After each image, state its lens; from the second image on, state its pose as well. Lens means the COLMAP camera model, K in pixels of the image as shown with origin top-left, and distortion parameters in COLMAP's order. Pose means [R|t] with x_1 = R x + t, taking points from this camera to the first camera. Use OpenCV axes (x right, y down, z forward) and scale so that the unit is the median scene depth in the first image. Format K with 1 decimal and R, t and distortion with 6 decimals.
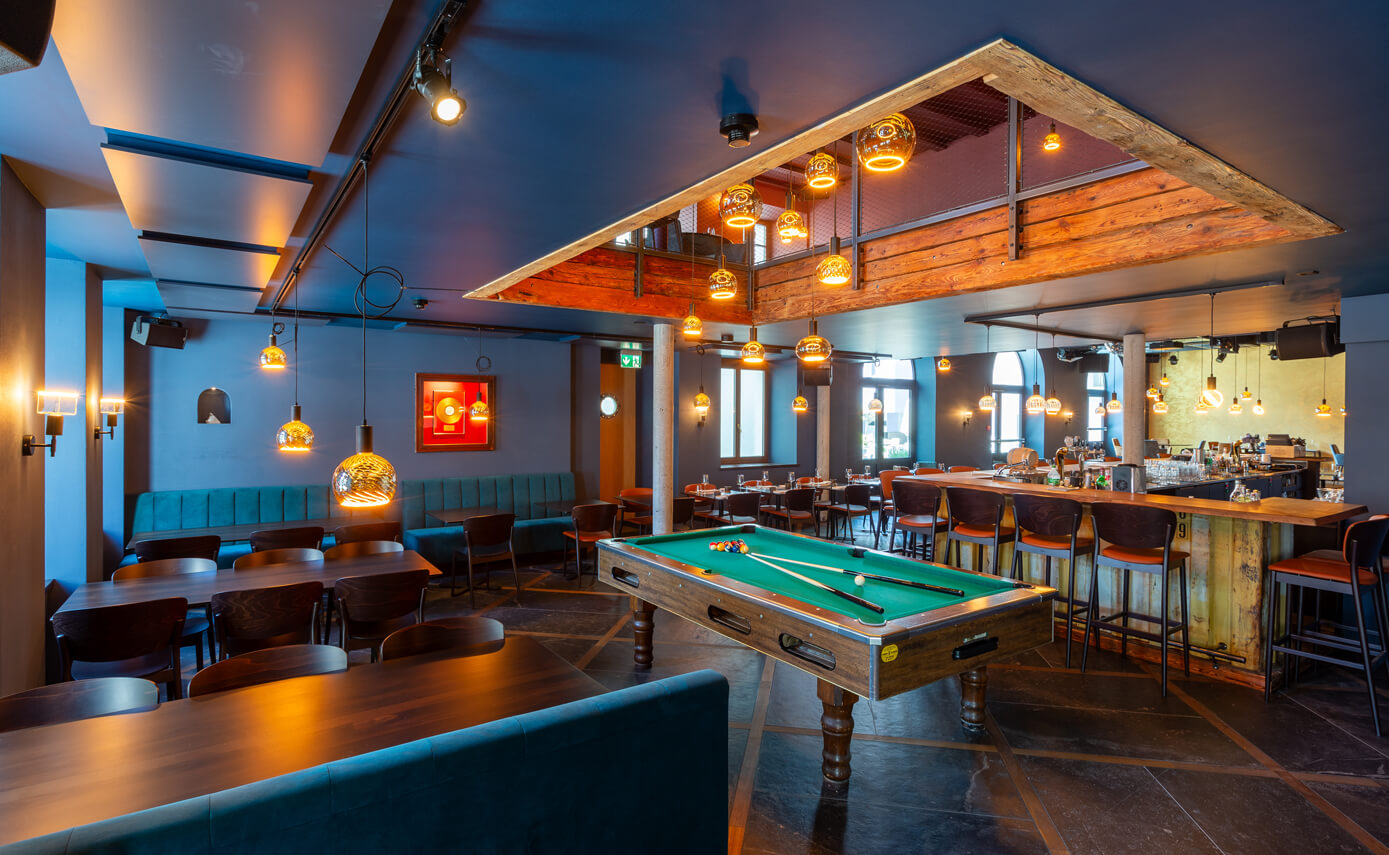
lens RADIAL K [[687.1, 0, 694.5], [0, 687.1, 427.5], [0, 0, 1]] dist [-0.000187, -0.000061]
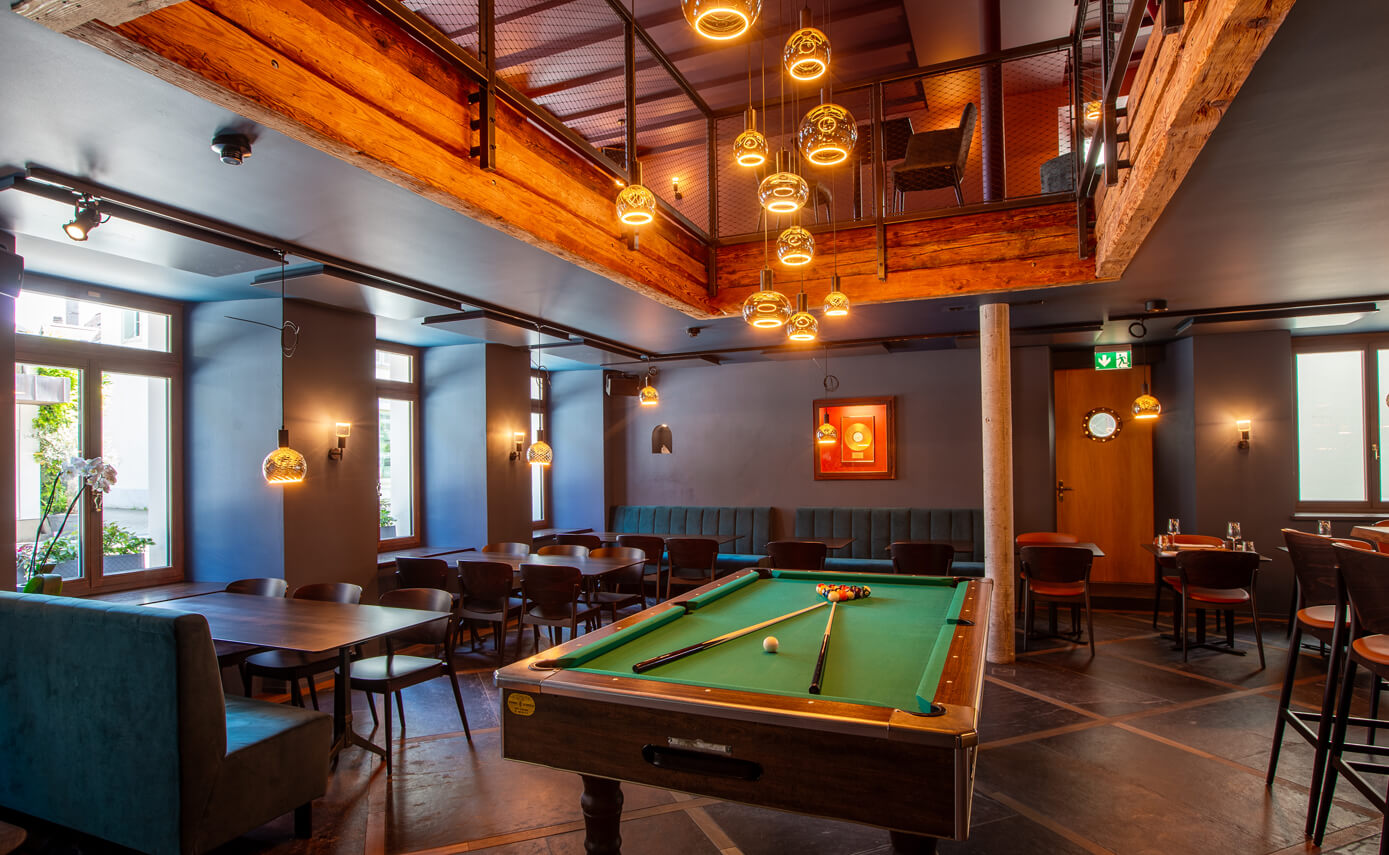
lens RADIAL K [[739.5, 0, 693.7], [0, 739.5, 457.8], [0, 0, 1]] dist [-0.002849, -0.000307]
pose [[0.530698, -0.018986, -0.847348, 0.415327], [-0.000203, 0.999746, -0.022528, 0.028967], [0.847561, 0.012127, 0.530559, 0.279365]]
